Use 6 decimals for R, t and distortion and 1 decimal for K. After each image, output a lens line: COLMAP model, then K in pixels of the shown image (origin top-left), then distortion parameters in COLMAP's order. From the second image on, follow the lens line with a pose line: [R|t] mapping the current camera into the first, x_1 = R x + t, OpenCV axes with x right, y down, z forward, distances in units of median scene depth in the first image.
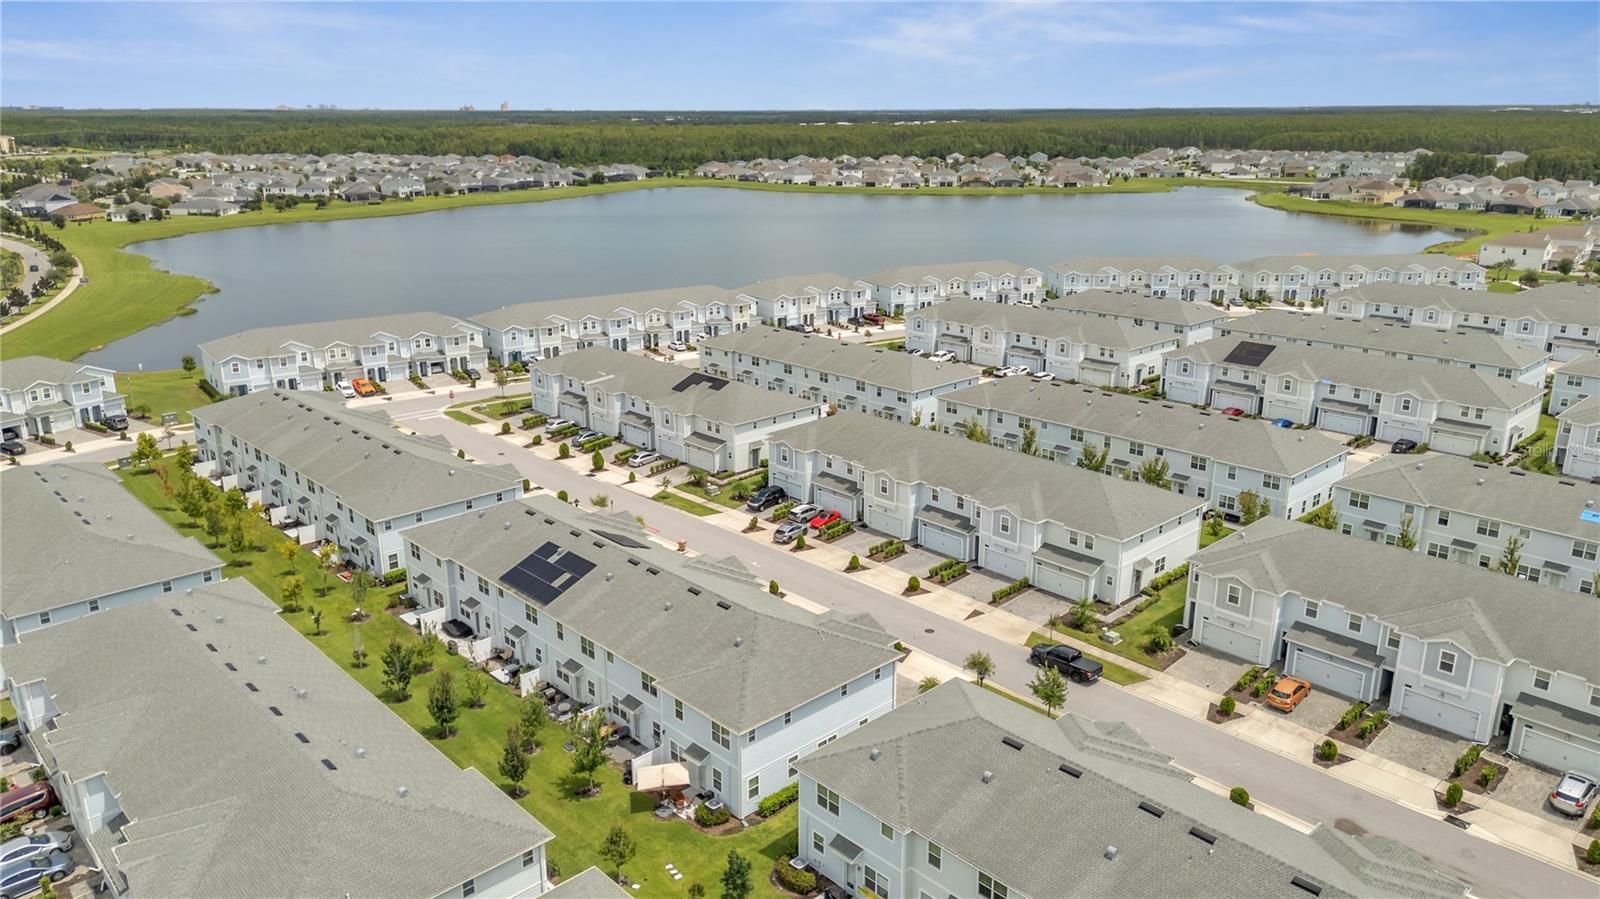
lens RADIAL K [[1153.0, 0, 802.0], [0, 1153.0, 451.6], [0, 0, 1]] dist [0.005927, 0.000785]
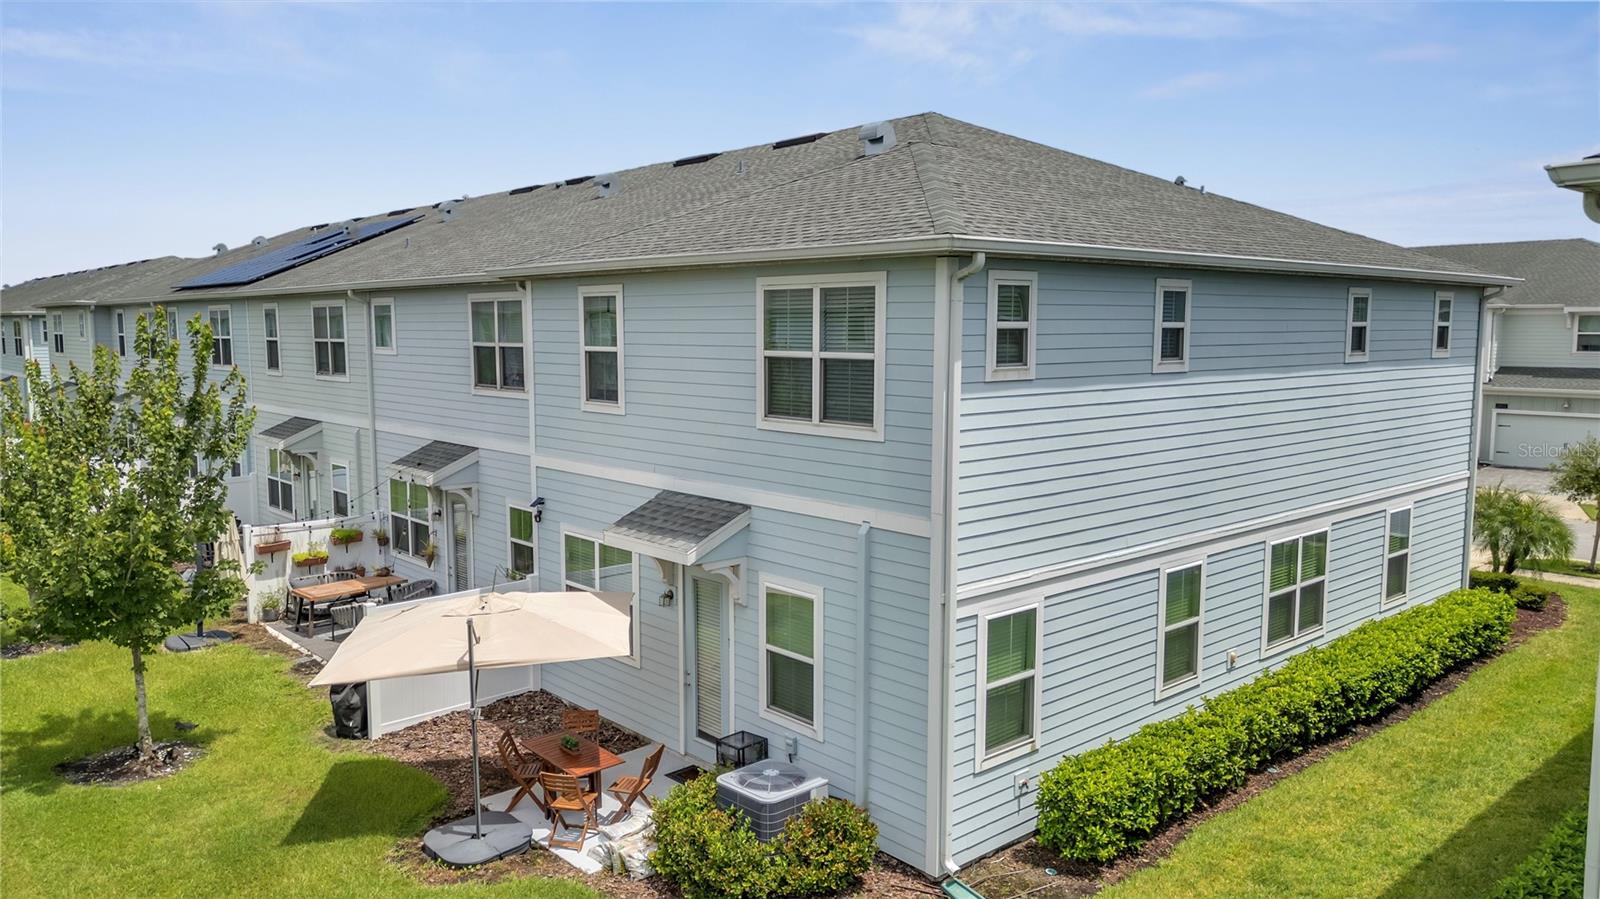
lens RADIAL K [[1153.0, 0, 798.3], [0, 1153.0, 449.3], [0, 0, 1]] dist [0.005927, 0.000785]
pose [[0.999699, 0.010555, -0.022155, -0.068621], [-0.014980, 0.977540, -0.210219, 0.291160], [0.019438, 0.210488, 0.977403, 0.821888]]
